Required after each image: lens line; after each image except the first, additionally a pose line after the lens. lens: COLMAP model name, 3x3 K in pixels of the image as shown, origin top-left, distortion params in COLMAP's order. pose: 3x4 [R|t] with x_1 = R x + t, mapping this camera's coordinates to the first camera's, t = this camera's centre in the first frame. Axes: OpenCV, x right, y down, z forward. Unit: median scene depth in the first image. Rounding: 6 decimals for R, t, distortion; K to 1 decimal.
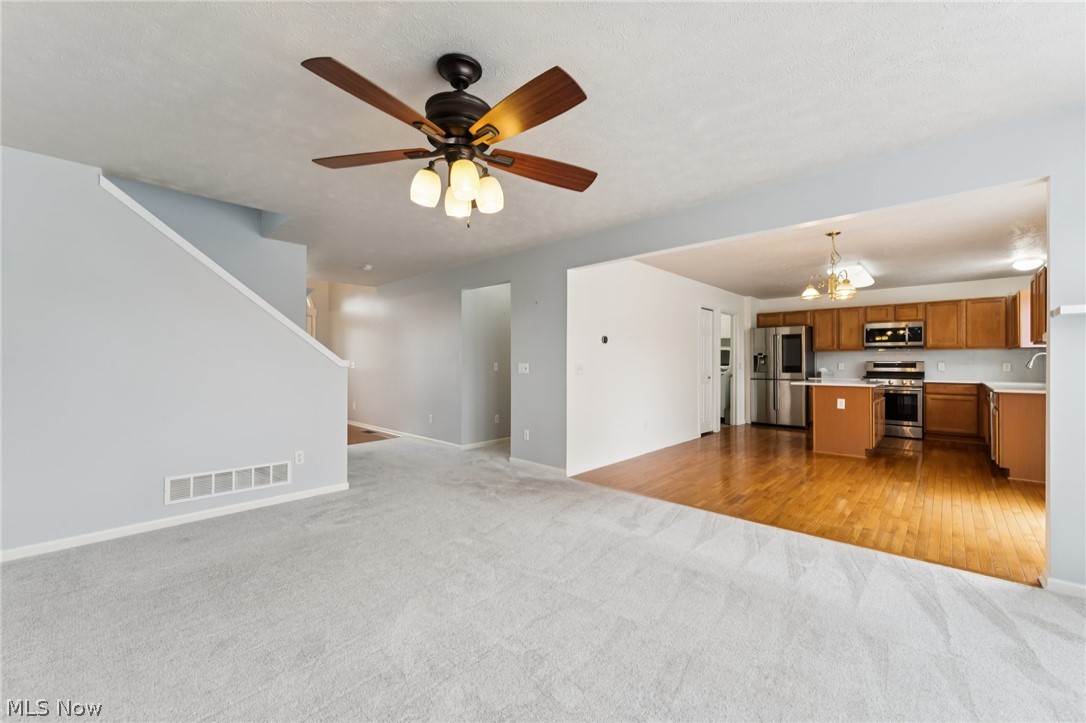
lens RADIAL K [[435.6, 0, 540.0], [0, 435.6, 361.7], [0, 0, 1]] dist [-0.003233, -0.001021]
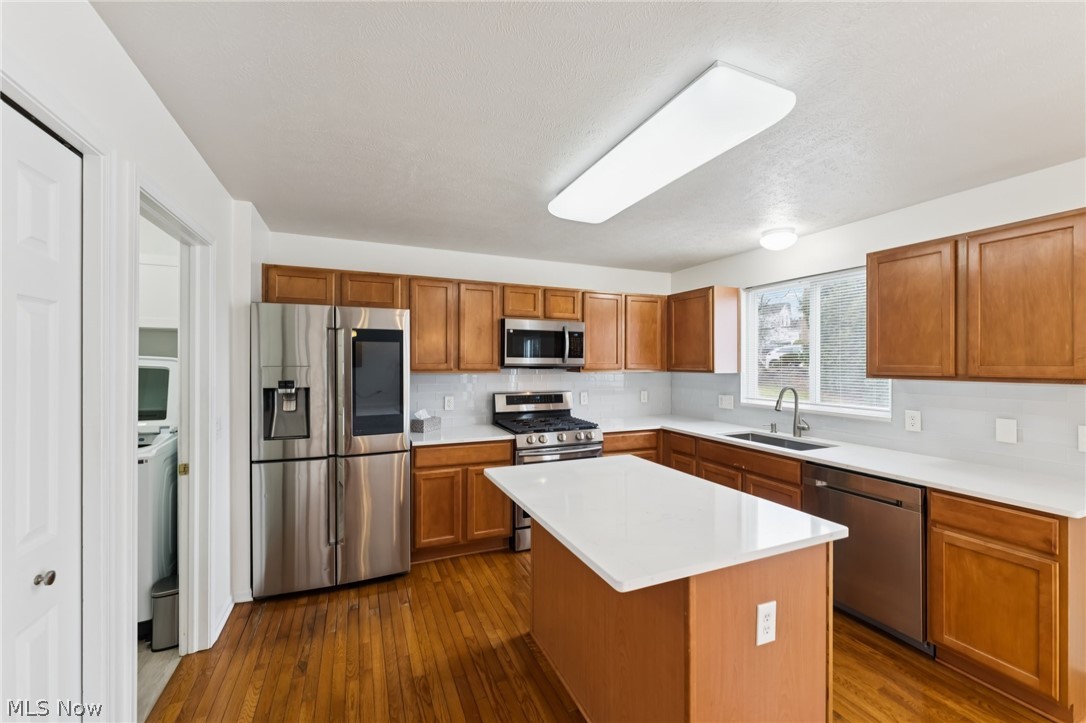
lens RADIAL K [[435.6, 0, 534.9], [0, 435.6, 363.1], [0, 0, 1]] dist [-0.003233, -0.001021]
pose [[0.405352, -0.000576, 0.914161, 0.322513], [-0.004513, 0.999986, 0.002631, -0.039547], [-0.914150, -0.005192, 0.405344, 0.795151]]
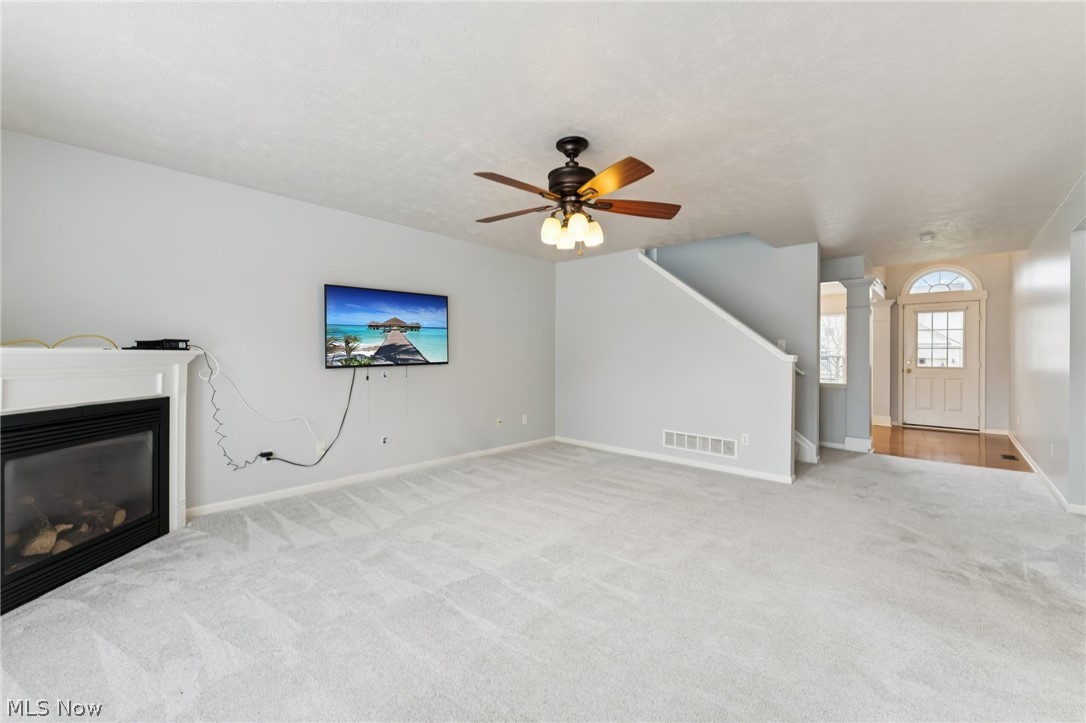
lens RADIAL K [[435.6, 0, 543.9], [0, 435.6, 355.7], [0, 0, 1]] dist [-0.003233, -0.001021]
pose [[-0.001726, -0.001948, -0.999997, 0.315473], [-0.004650, 0.999987, -0.001940, 0.001664], [0.999988, 0.004647, -0.001735, 0.245197]]
